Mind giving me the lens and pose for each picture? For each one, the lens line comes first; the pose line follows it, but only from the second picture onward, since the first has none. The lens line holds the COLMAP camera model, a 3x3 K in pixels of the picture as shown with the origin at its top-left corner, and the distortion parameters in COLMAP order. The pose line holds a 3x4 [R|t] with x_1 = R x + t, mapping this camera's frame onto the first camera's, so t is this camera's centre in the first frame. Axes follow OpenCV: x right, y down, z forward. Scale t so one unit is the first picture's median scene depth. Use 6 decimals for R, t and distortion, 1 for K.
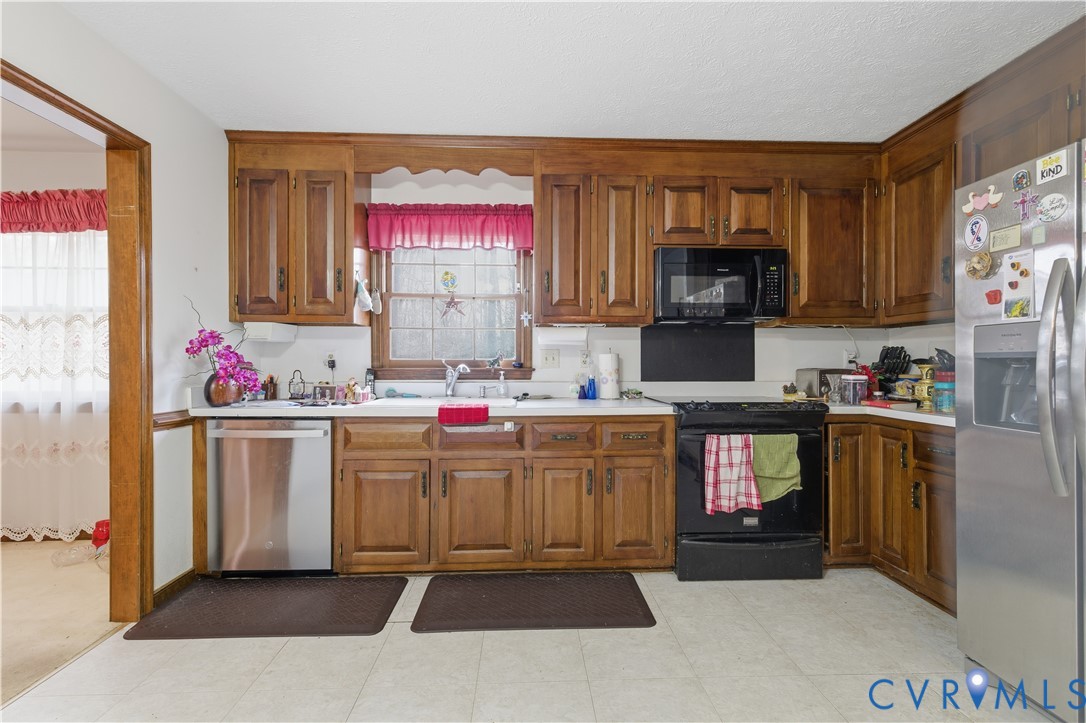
lens RADIAL K [[466.0, 0, 544.6], [0, 466.0, 364.5], [0, 0, 1]] dist [0.022125, -0.005834]
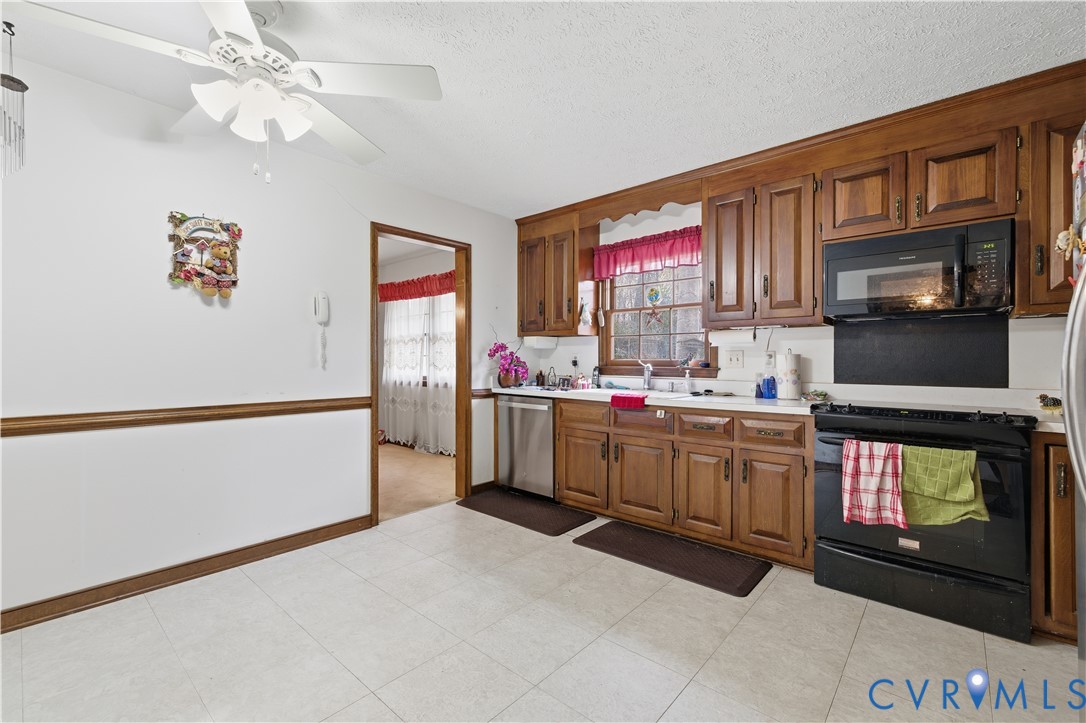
lens RADIAL K [[466.0, 0, 544.6], [0, 466.0, 364.5], [0, 0, 1]] dist [0.022125, -0.005834]
pose [[0.727414, 0.007105, -0.686162, 0.543001], [-0.006586, 0.999973, 0.003374, -0.001188], [0.686168, 0.002065, 0.727441, -0.116966]]
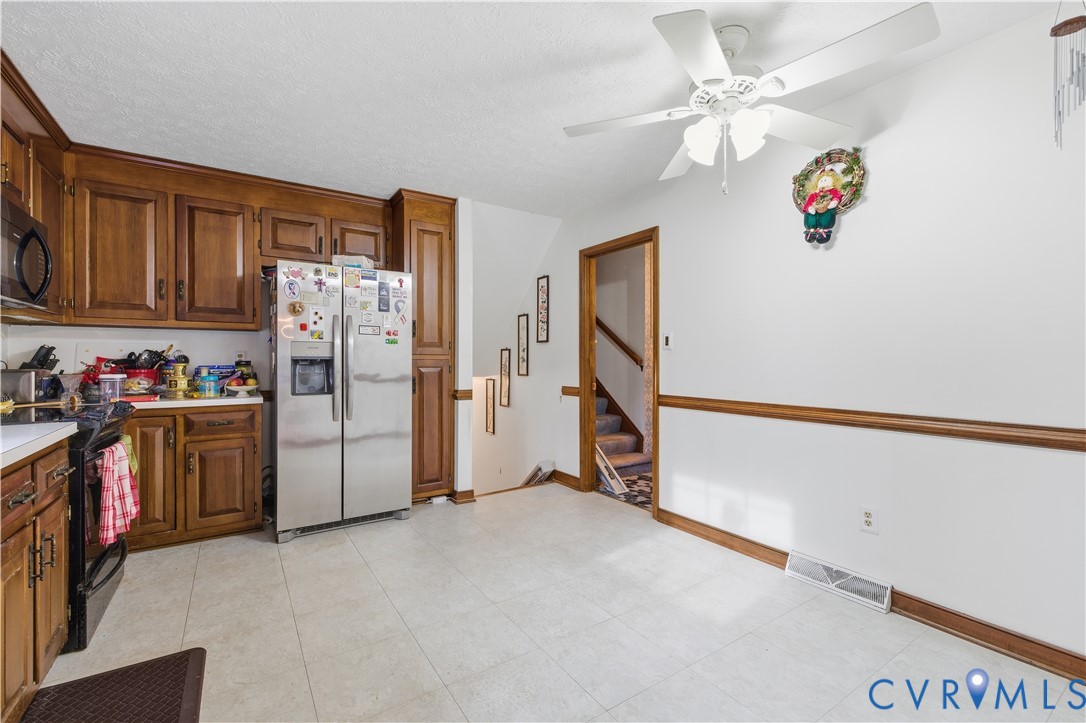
lens RADIAL K [[466.0, 0, 544.6], [0, 466.0, 364.5], [0, 0, 1]] dist [0.022125, -0.005834]
pose [[-0.522835, -0.005060, 0.852419, -0.741616], [0.004748, 0.999950, 0.008848, -0.003312], [-0.852421, 0.008674, -0.522784, 0.748643]]
